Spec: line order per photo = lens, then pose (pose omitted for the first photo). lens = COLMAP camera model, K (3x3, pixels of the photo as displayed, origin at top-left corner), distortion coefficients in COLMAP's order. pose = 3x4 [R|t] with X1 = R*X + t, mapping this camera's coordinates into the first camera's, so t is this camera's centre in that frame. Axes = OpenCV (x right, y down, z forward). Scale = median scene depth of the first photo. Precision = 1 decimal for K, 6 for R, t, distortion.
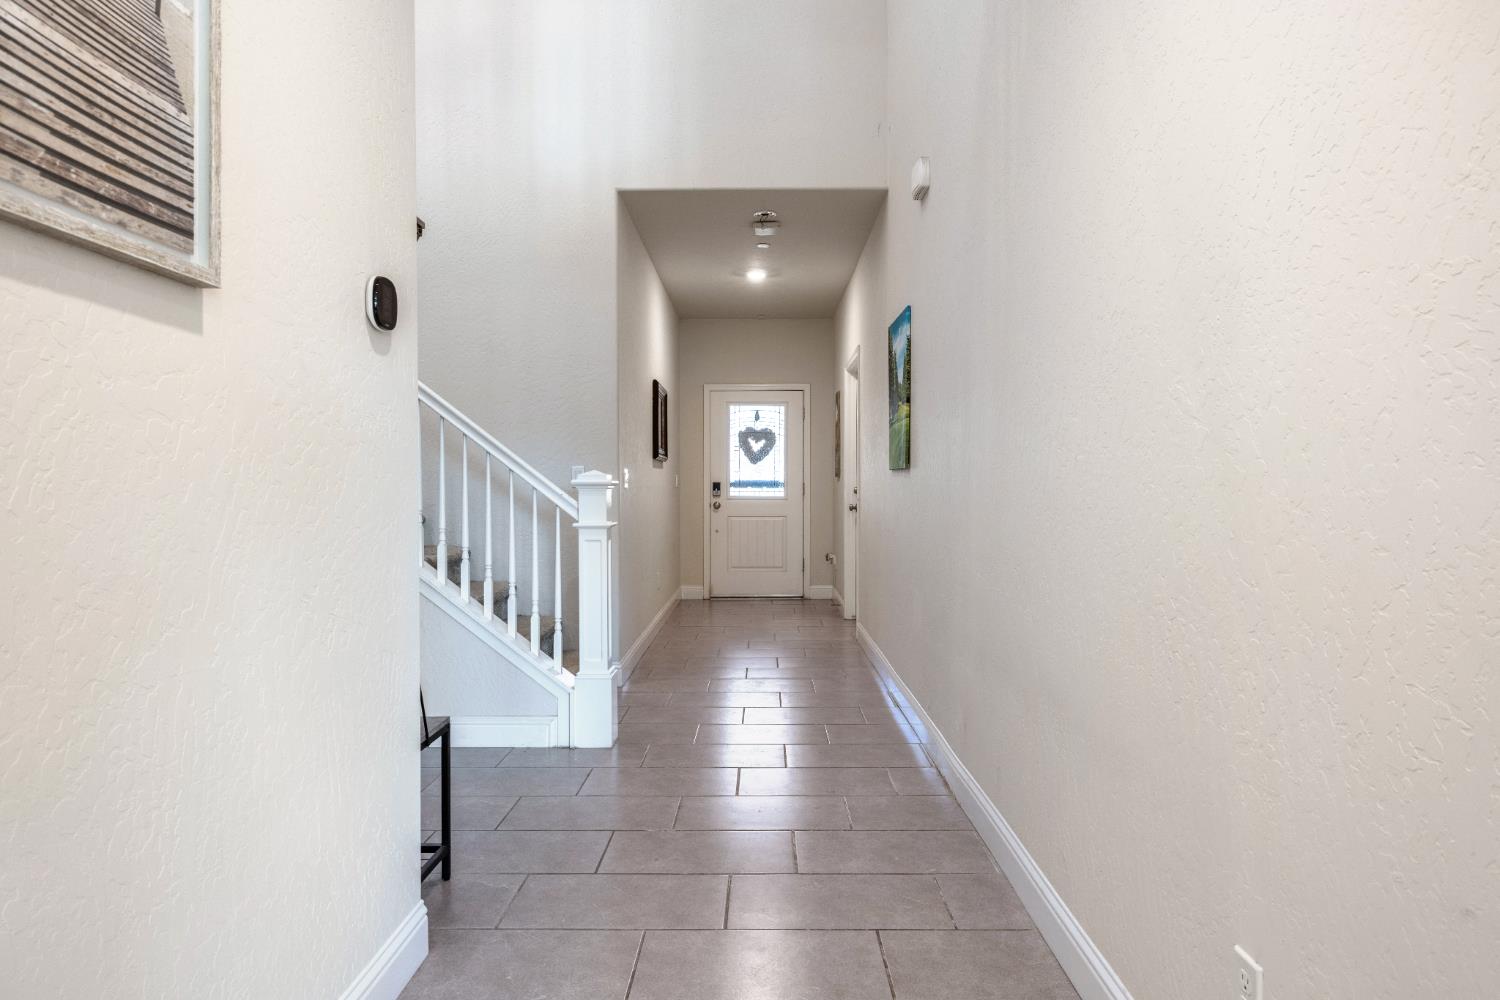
lens RADIAL K [[922.4, 0, 752.4], [0, 922.4, 469.7], [0, 0, 1]] dist [-0.000417, 0.000022]
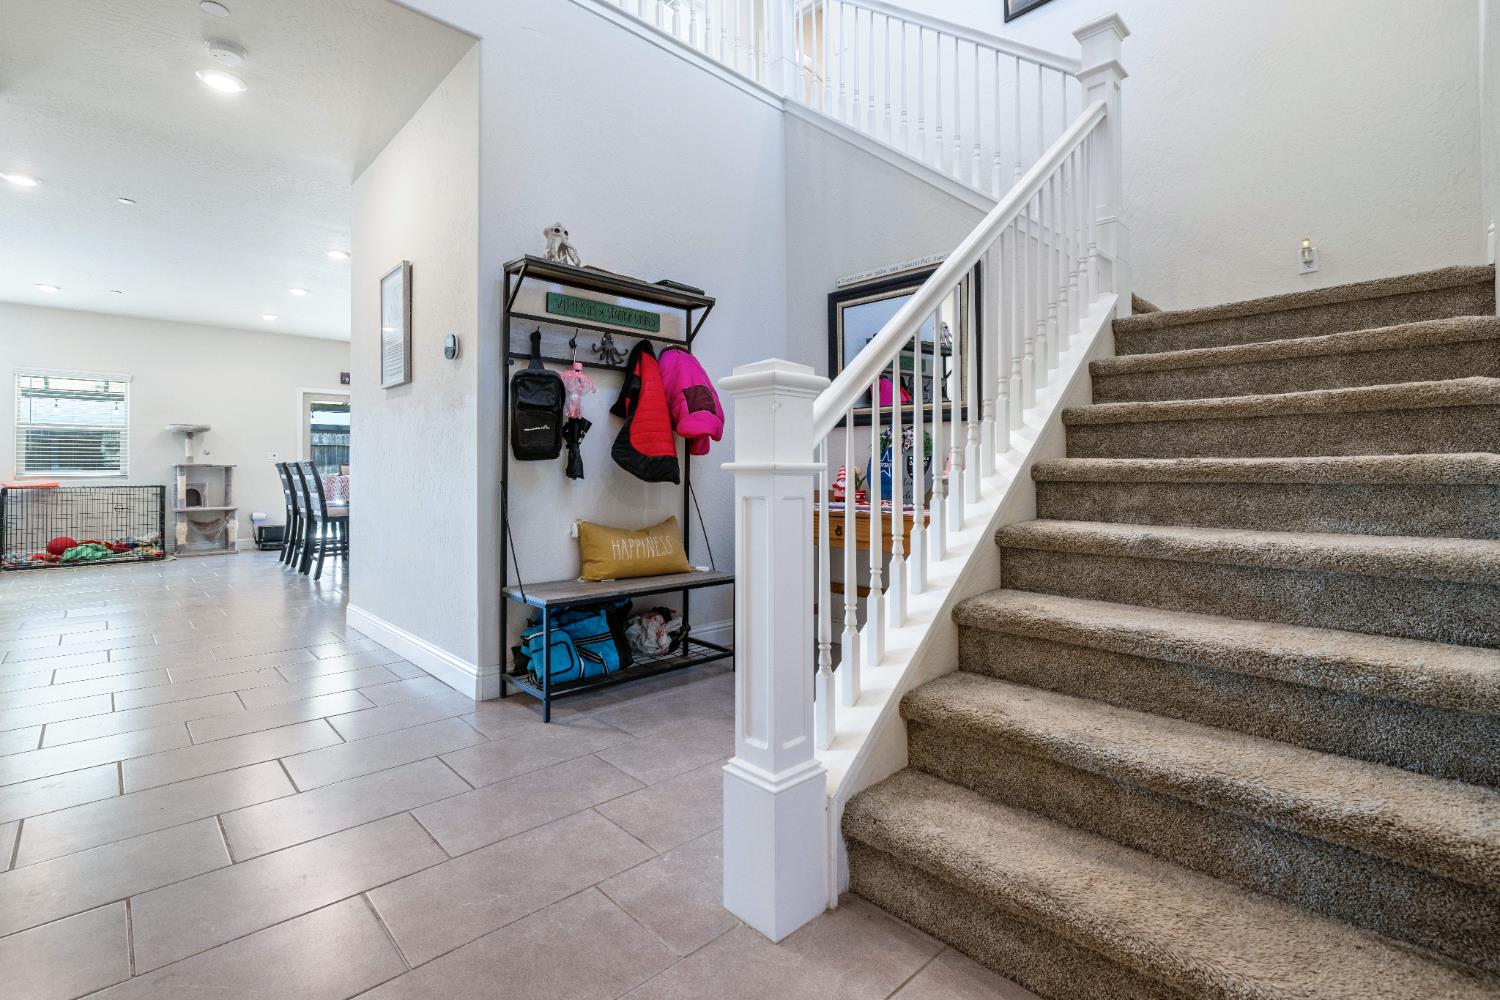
lens RADIAL K [[689.2, 0, 750.0], [0, 689.2, 500.0], [0, 0, 1]] dist [-0.005793, -0.000222]
pose [[-0.719767, 0.026125, -0.693724, 0.105365], [0.012080, 0.999612, 0.025111, 0.078670], [0.694111, 0.009694, -0.719803, 1.454281]]
